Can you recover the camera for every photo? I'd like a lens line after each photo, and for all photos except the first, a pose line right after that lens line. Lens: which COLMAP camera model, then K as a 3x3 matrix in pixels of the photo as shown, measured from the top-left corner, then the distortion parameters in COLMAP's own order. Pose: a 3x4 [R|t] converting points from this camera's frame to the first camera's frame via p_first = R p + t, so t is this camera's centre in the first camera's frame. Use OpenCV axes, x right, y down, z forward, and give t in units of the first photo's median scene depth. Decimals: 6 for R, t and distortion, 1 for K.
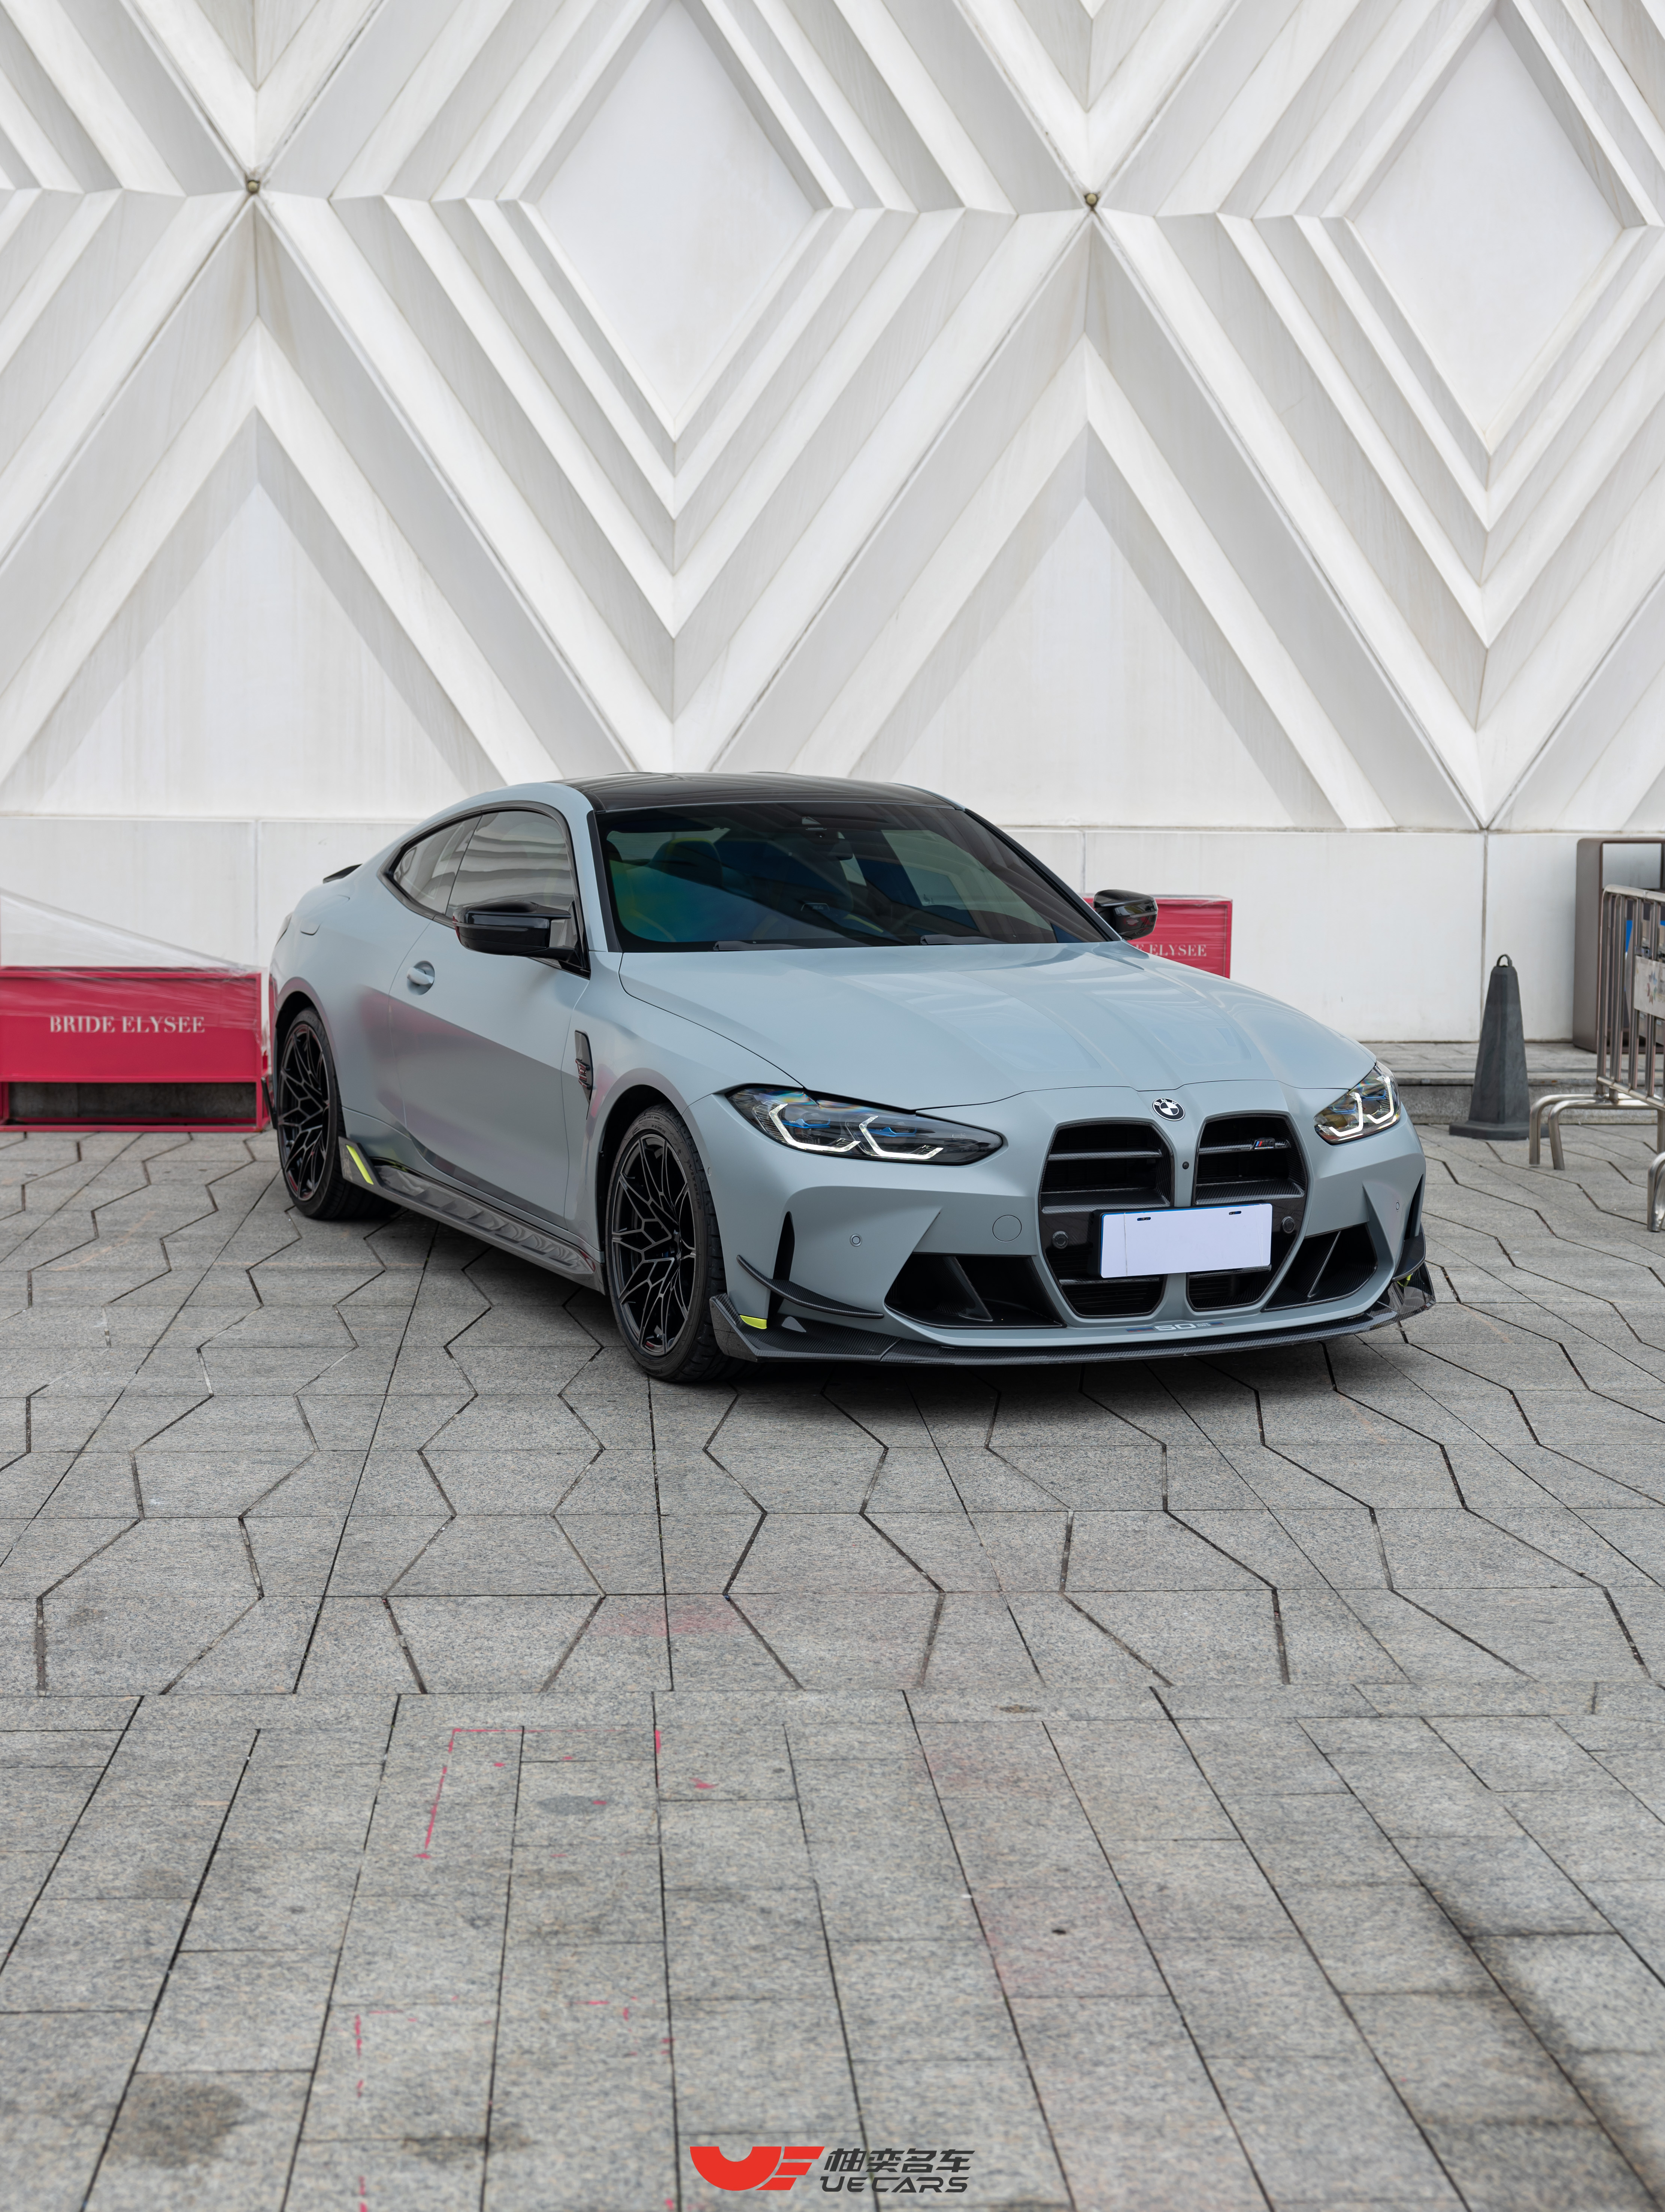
lens RADIAL K [[3255.0, 0, 832.5], [0, 3255.0, 1106.0], [0, 0, 1]] dist [-0.001404, 0.055015]
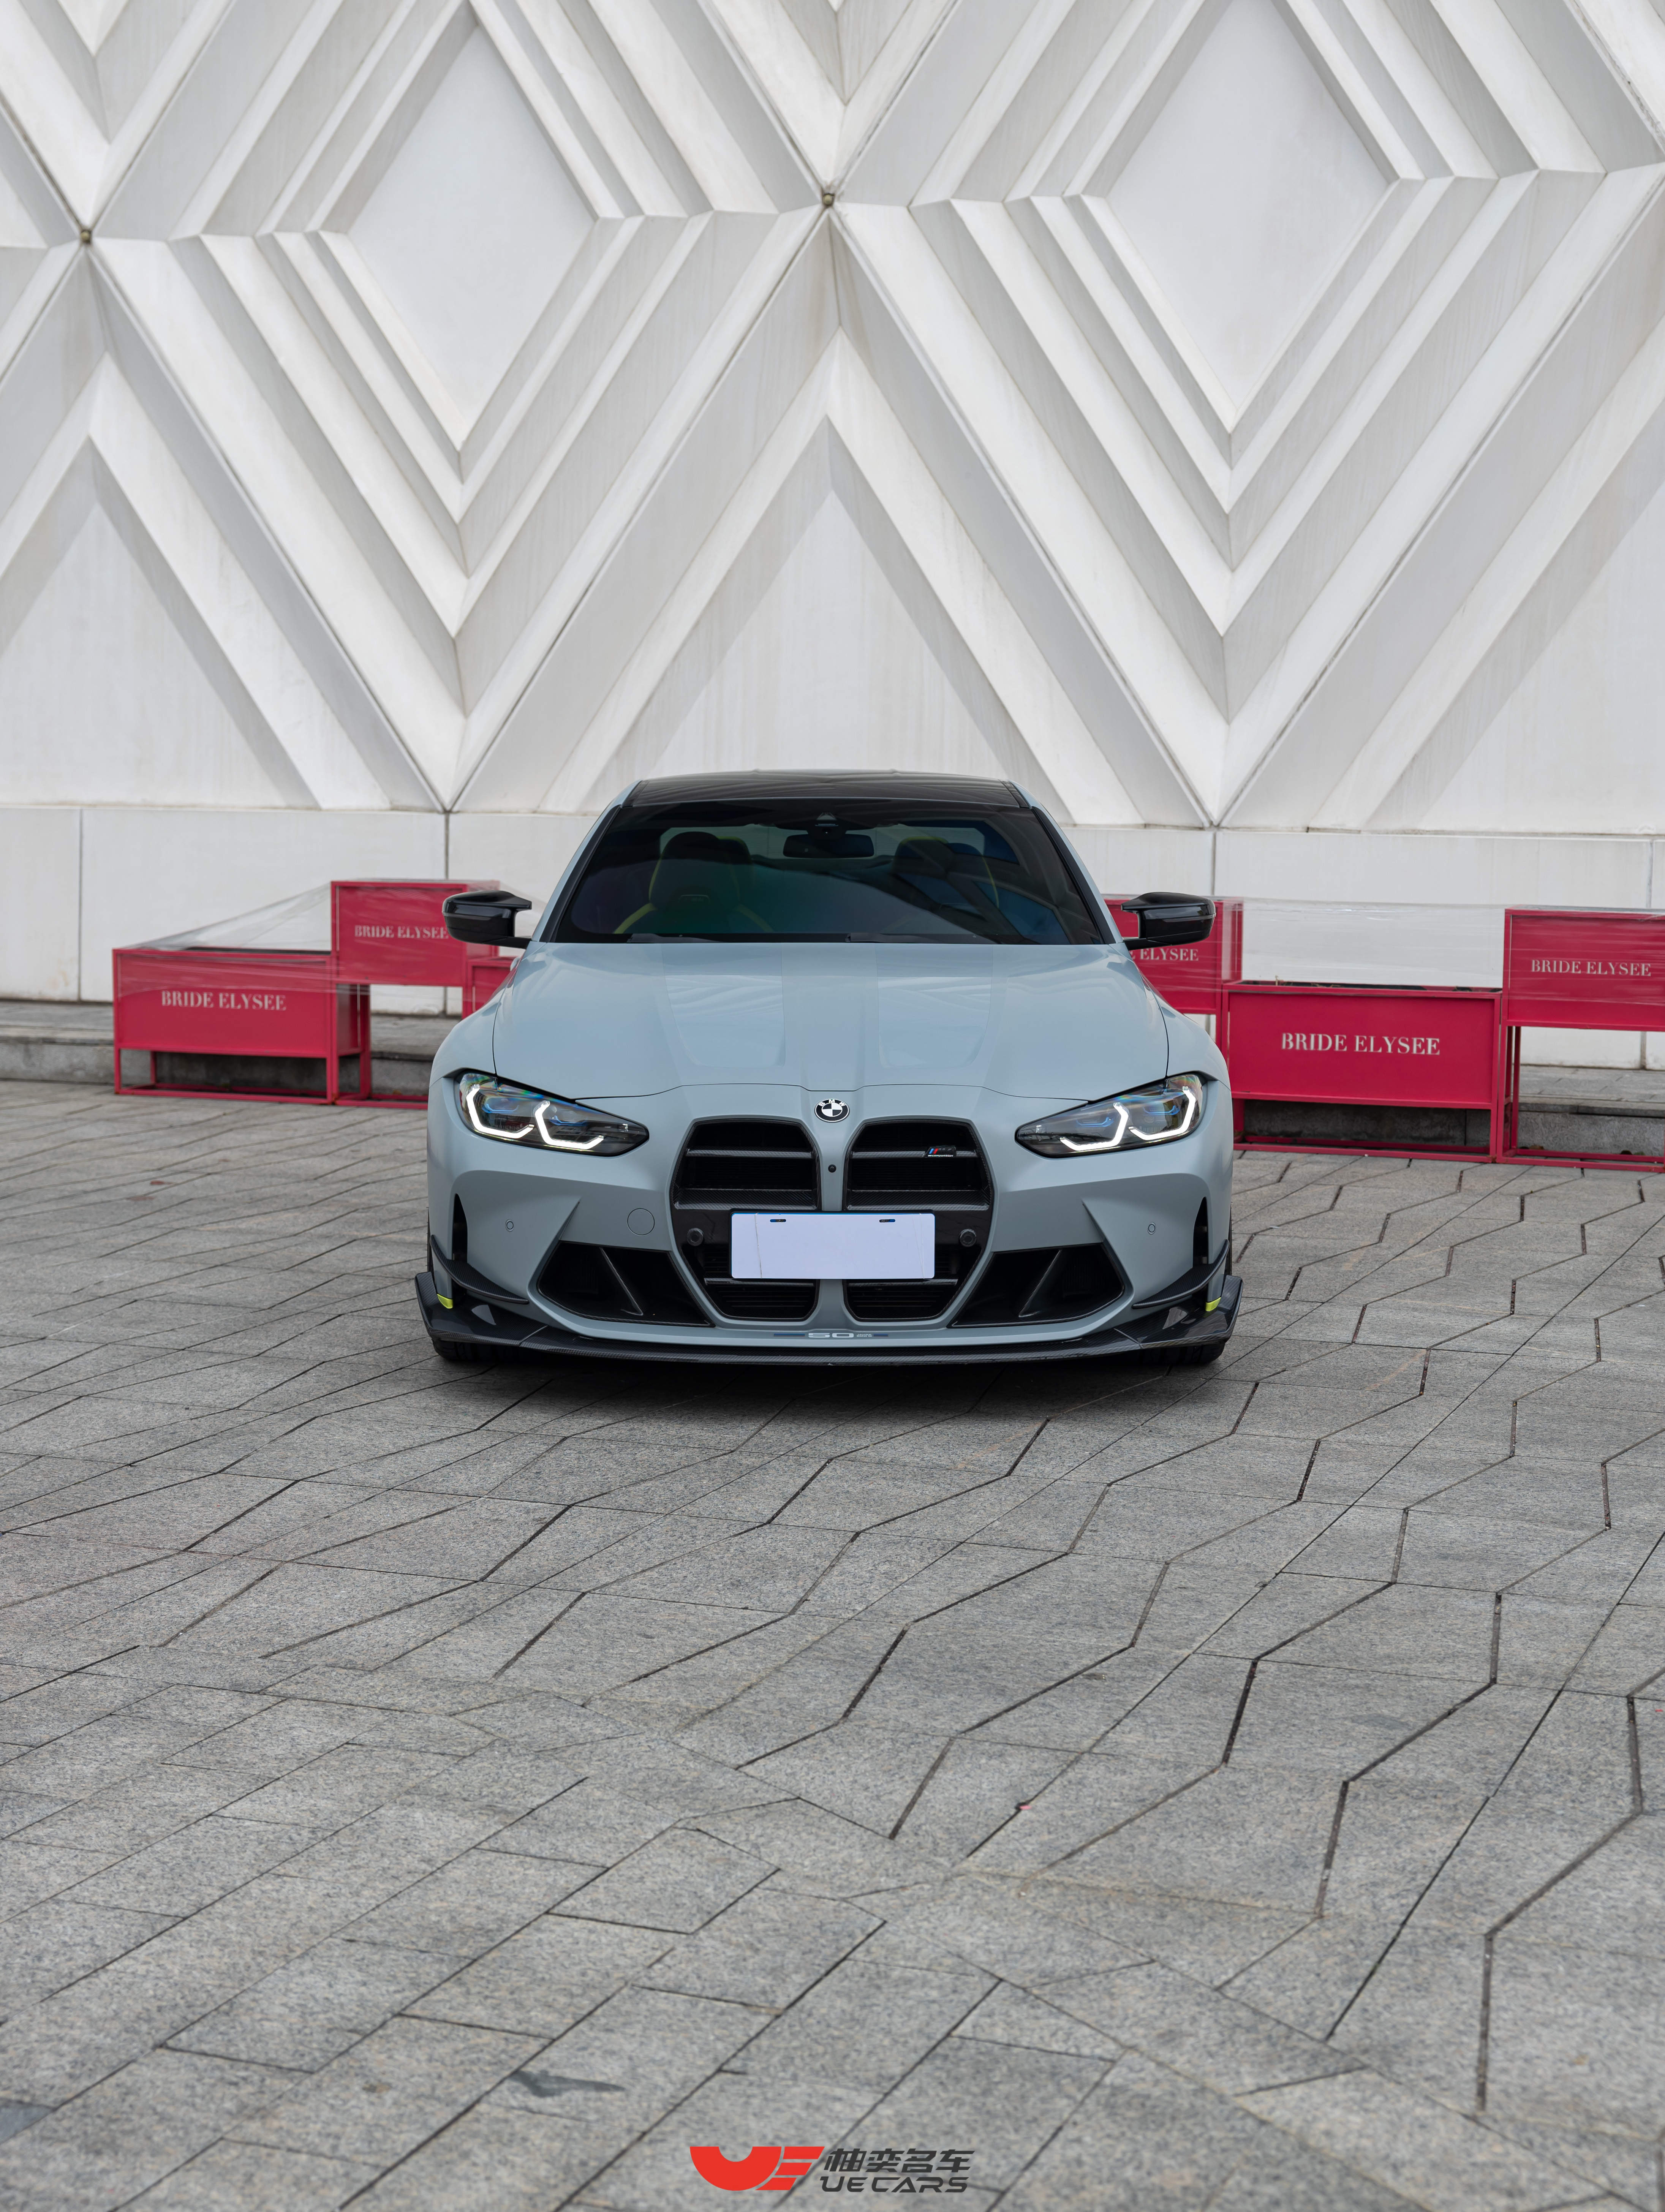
lens RADIAL K [[3370.0, 0, 832.5], [0, 3370.0, 1106.0], [0, 0, 1]] dist [0.000347, 0.026322]
pose [[0.912610, 0.041476, -0.406723, 0.473081], [-0.044594, 0.999004, 0.001813, -0.002017], [0.406392, 0.016483, 0.913550, 0.075707]]
